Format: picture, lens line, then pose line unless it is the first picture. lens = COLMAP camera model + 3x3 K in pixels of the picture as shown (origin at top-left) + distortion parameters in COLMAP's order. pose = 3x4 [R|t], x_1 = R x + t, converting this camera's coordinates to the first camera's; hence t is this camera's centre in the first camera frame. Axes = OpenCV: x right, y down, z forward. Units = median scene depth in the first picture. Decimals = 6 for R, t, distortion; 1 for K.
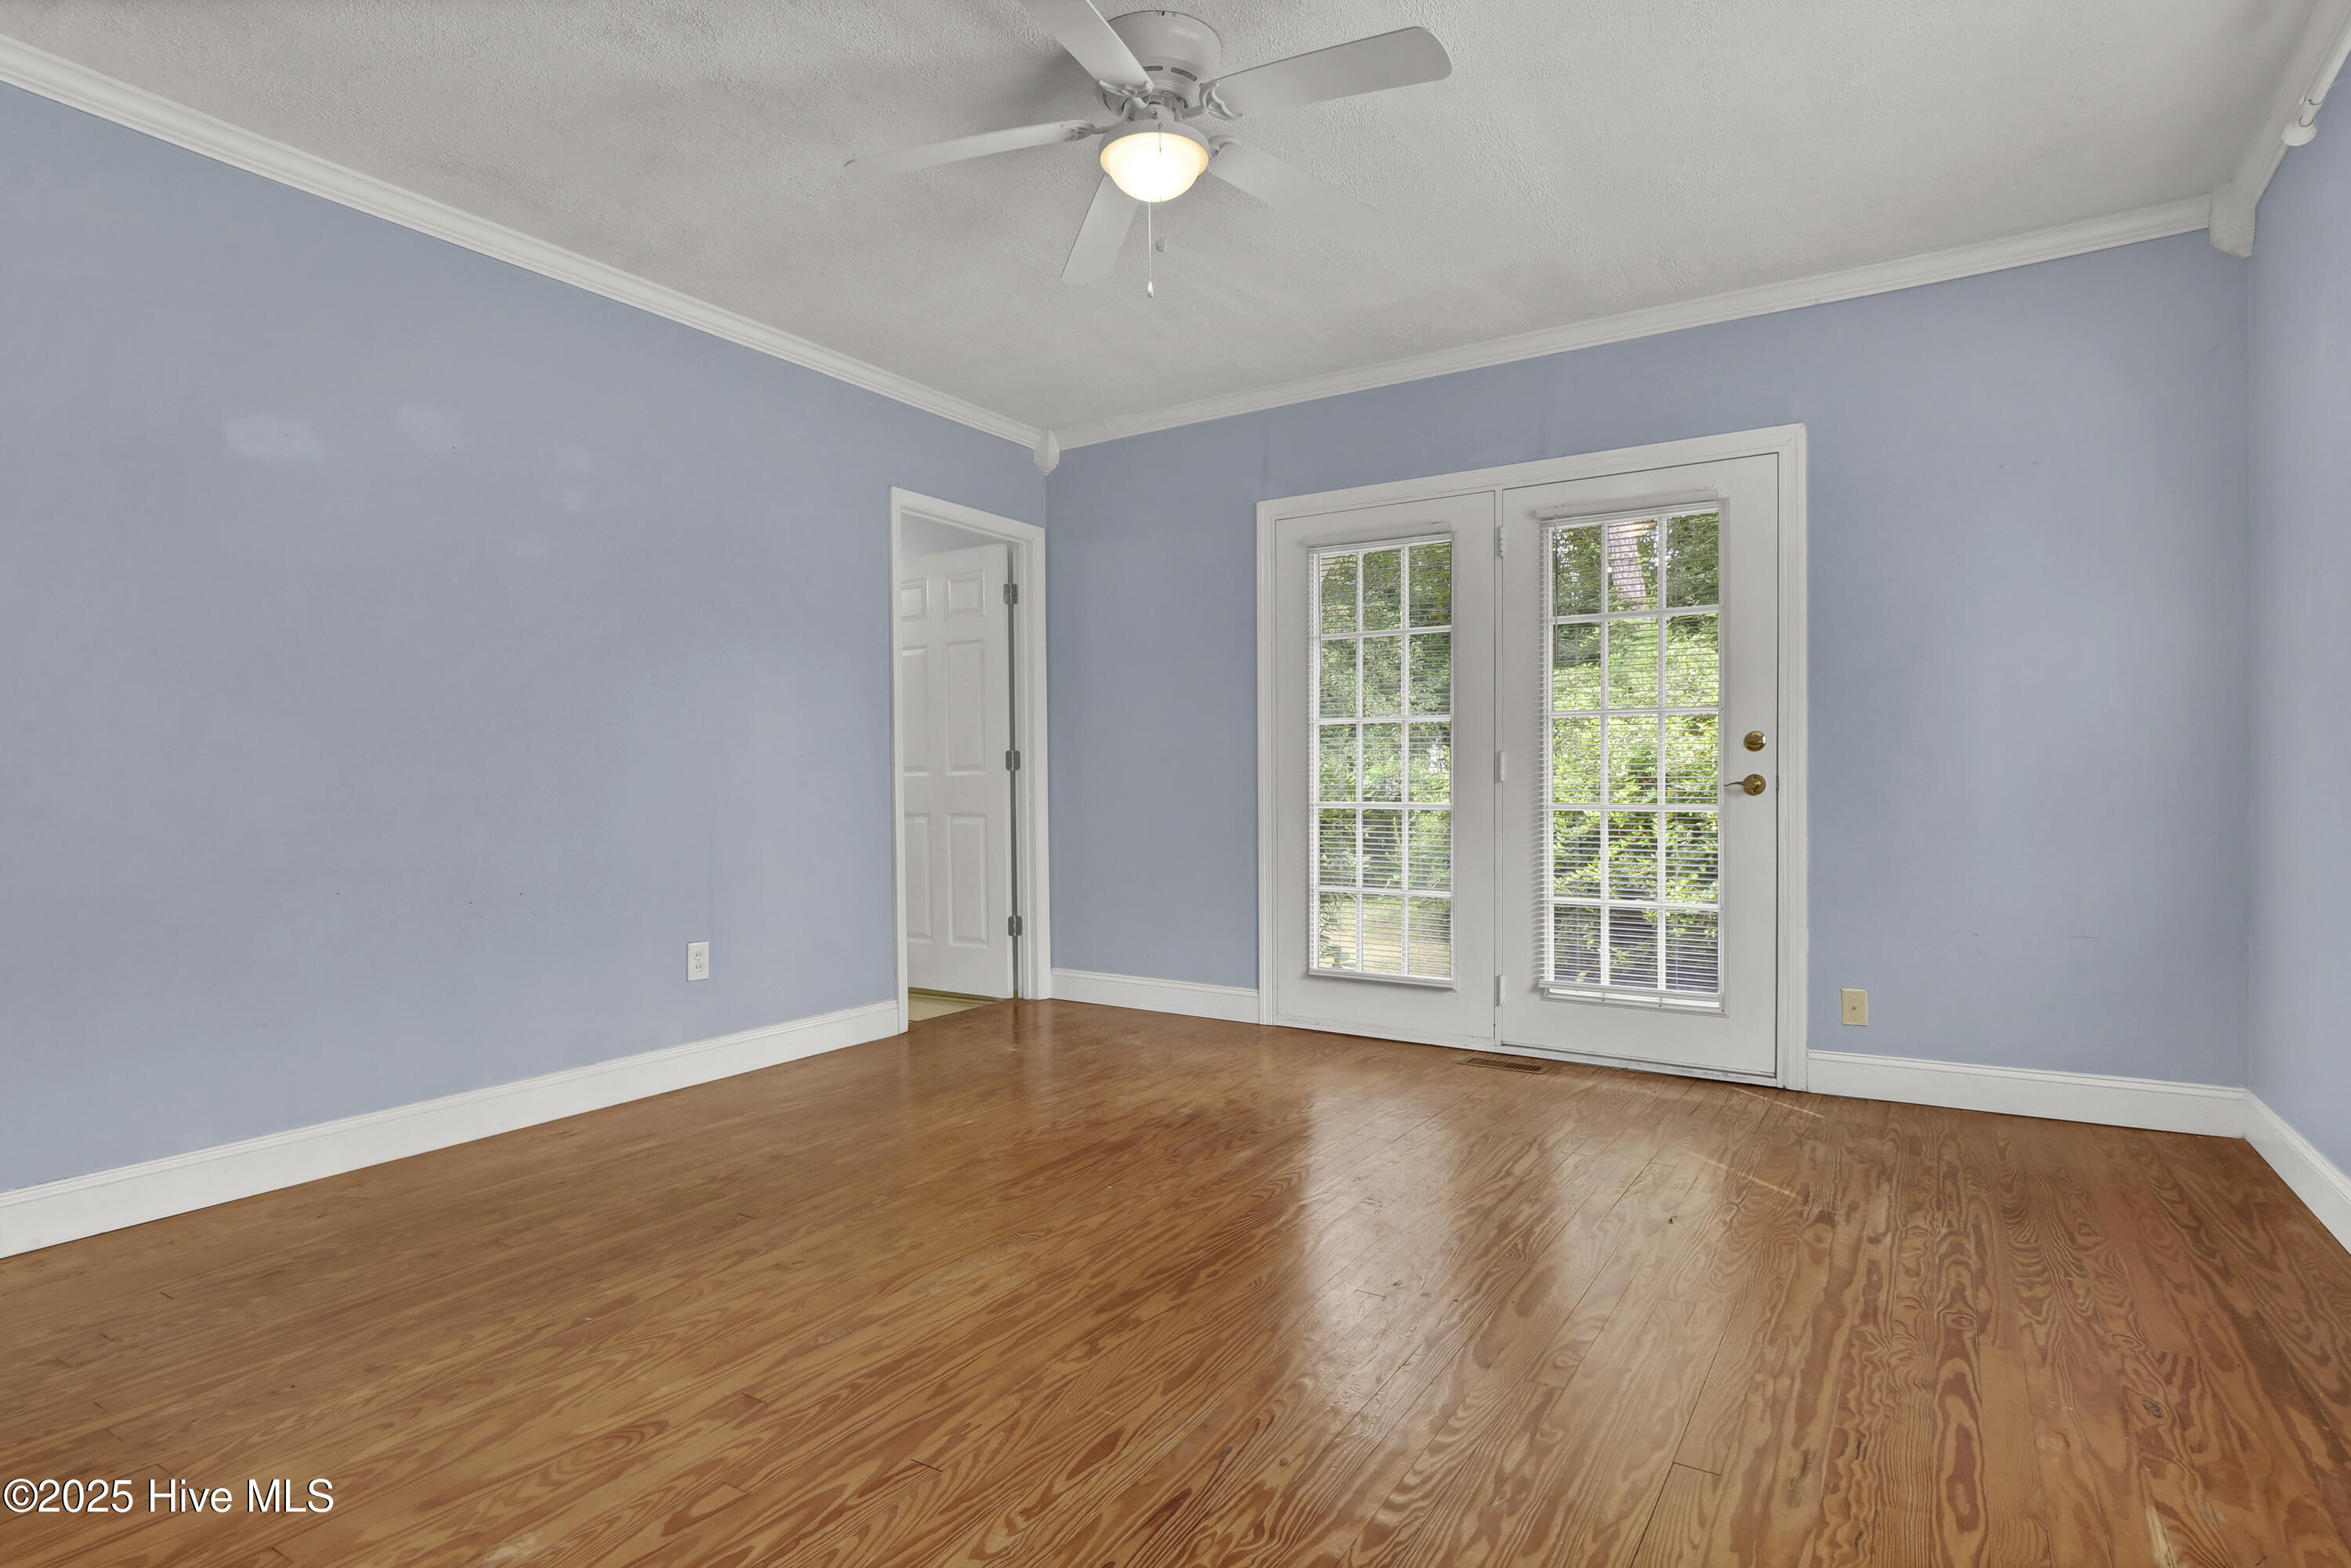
lens RADIAL K [[1199.6, 0, 1165.8], [0, 1199.6, 799.3], [0, 0, 1]] dist [-0.004002, -0.000719]
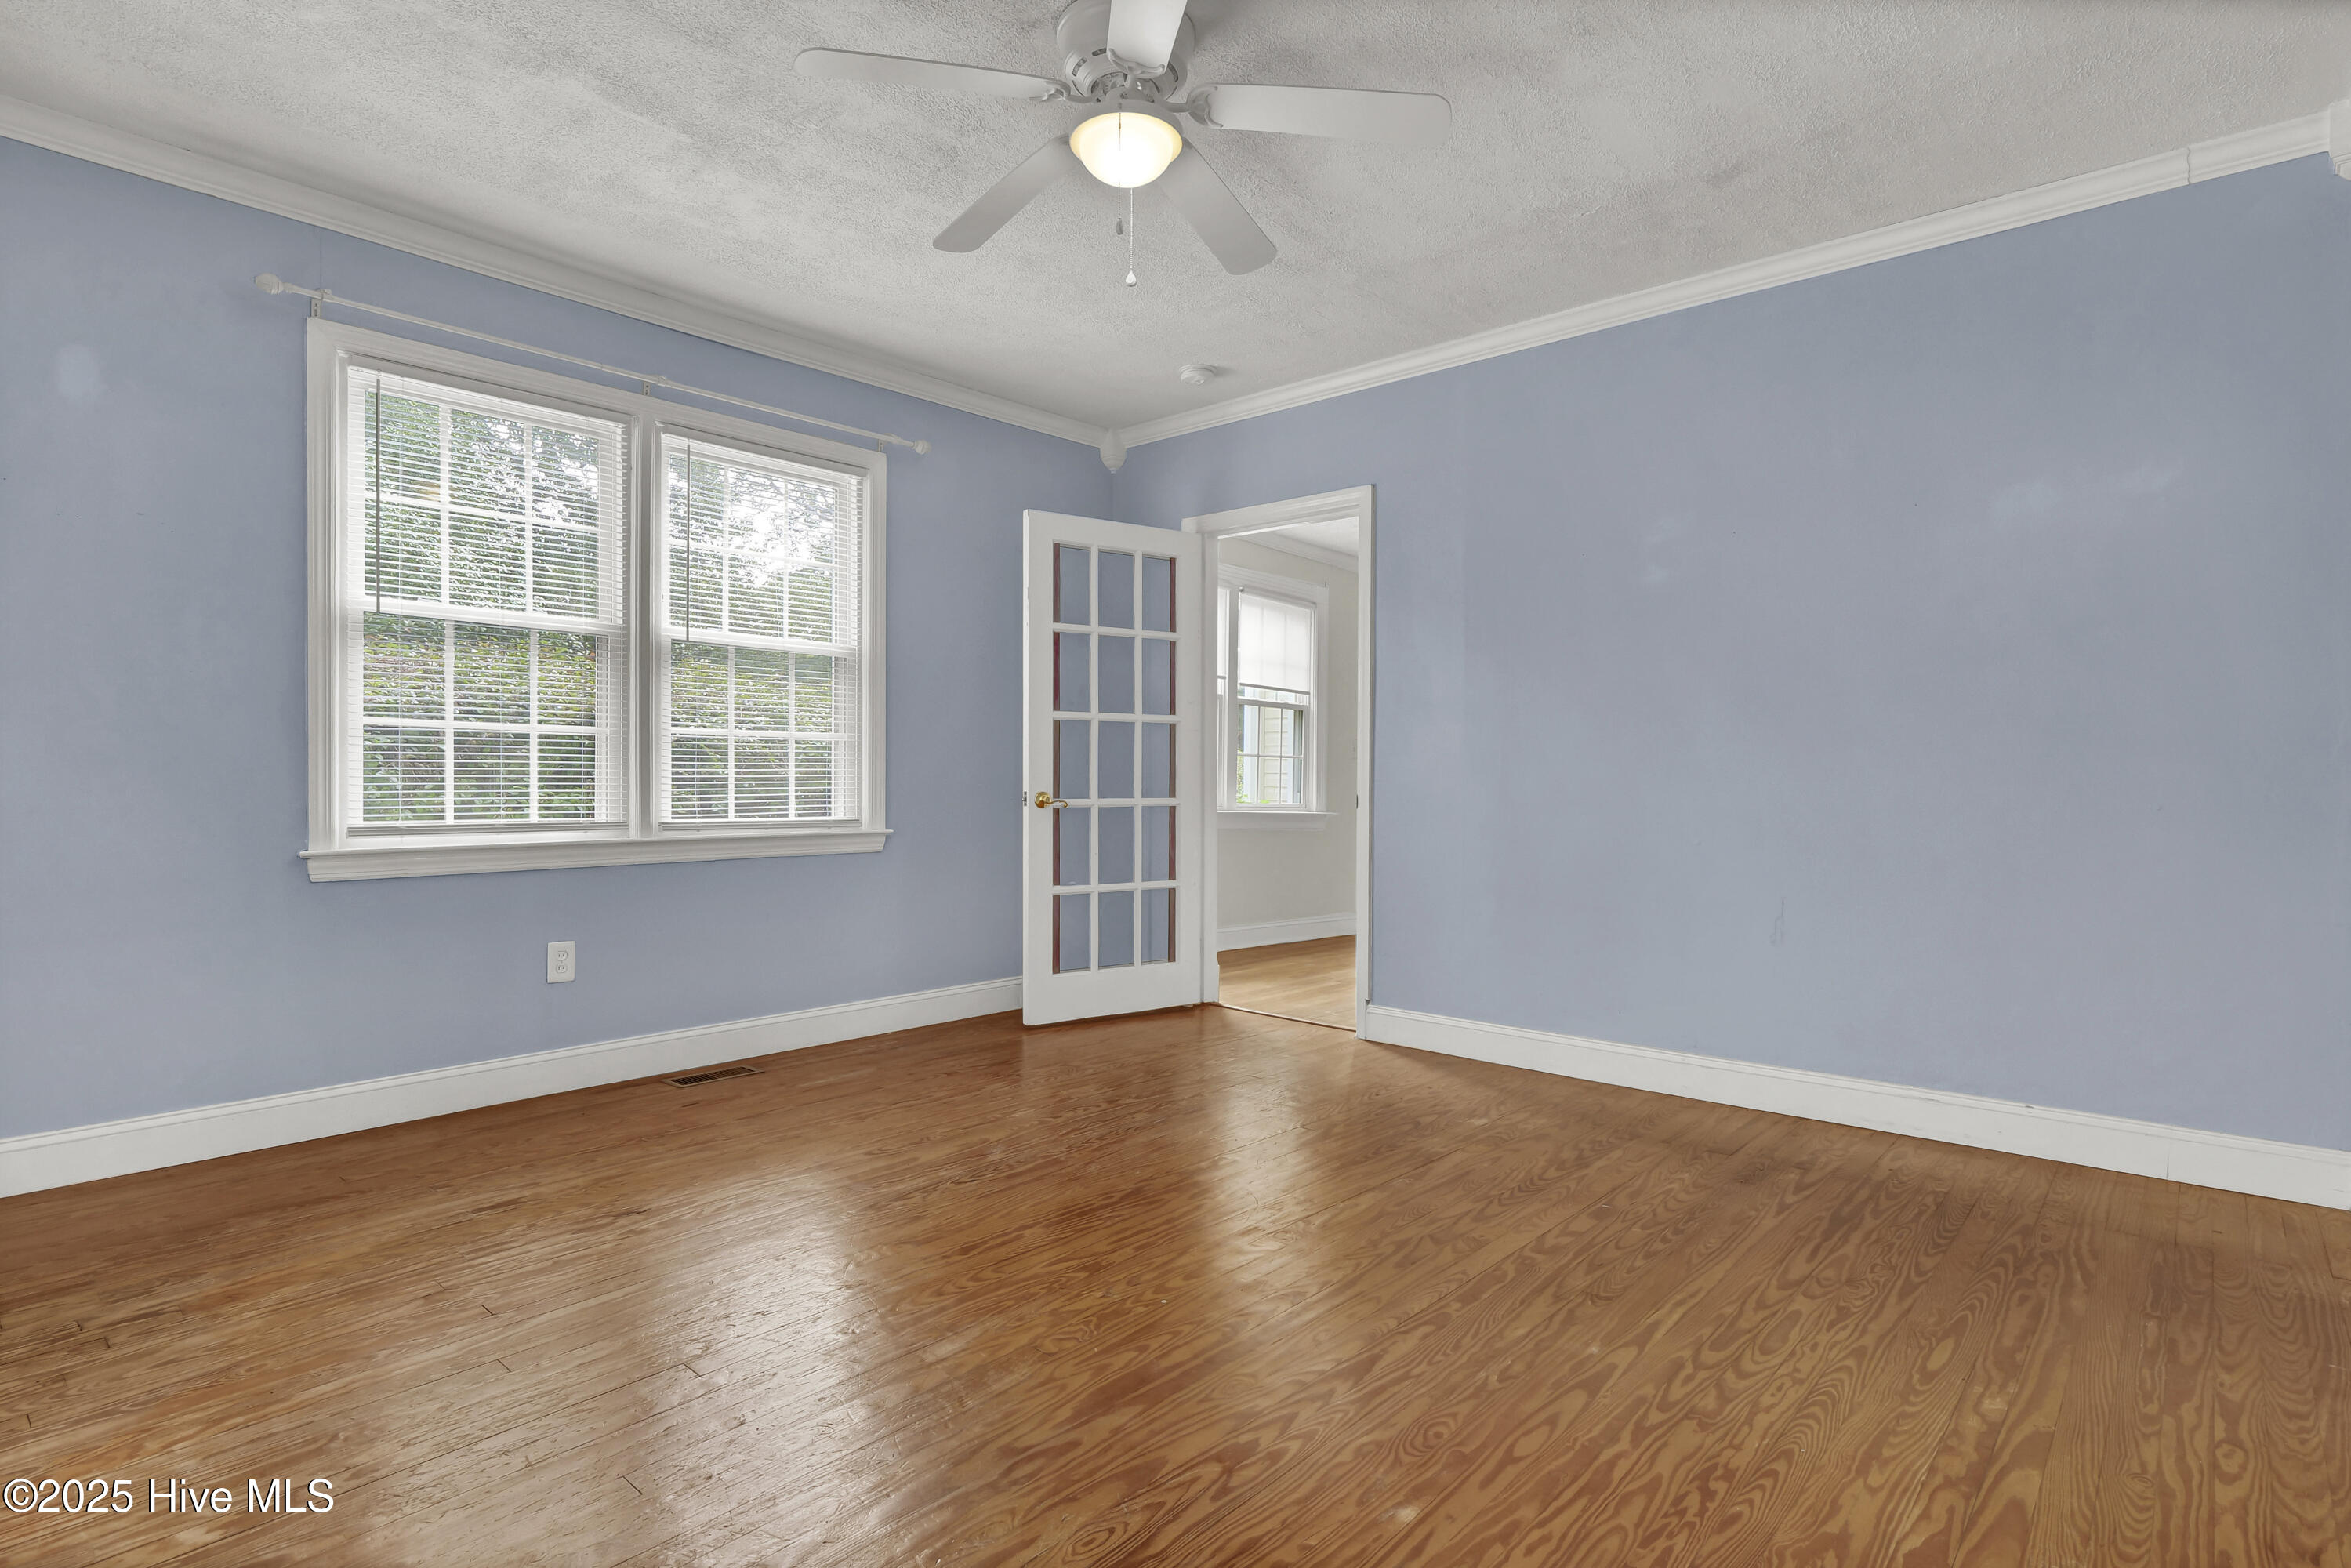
lens RADIAL K [[1189.4, 0, 1166.7], [0, 1189.4, 773.6], [0, 0, 1]] dist [-0.007153, -0.000769]
pose [[-0.984872, 0.004153, 0.173236, -0.195199], [0.004012, 0.999991, -0.001166, -0.021683], [-0.173239, -0.000453, -0.984880, 1.865747]]
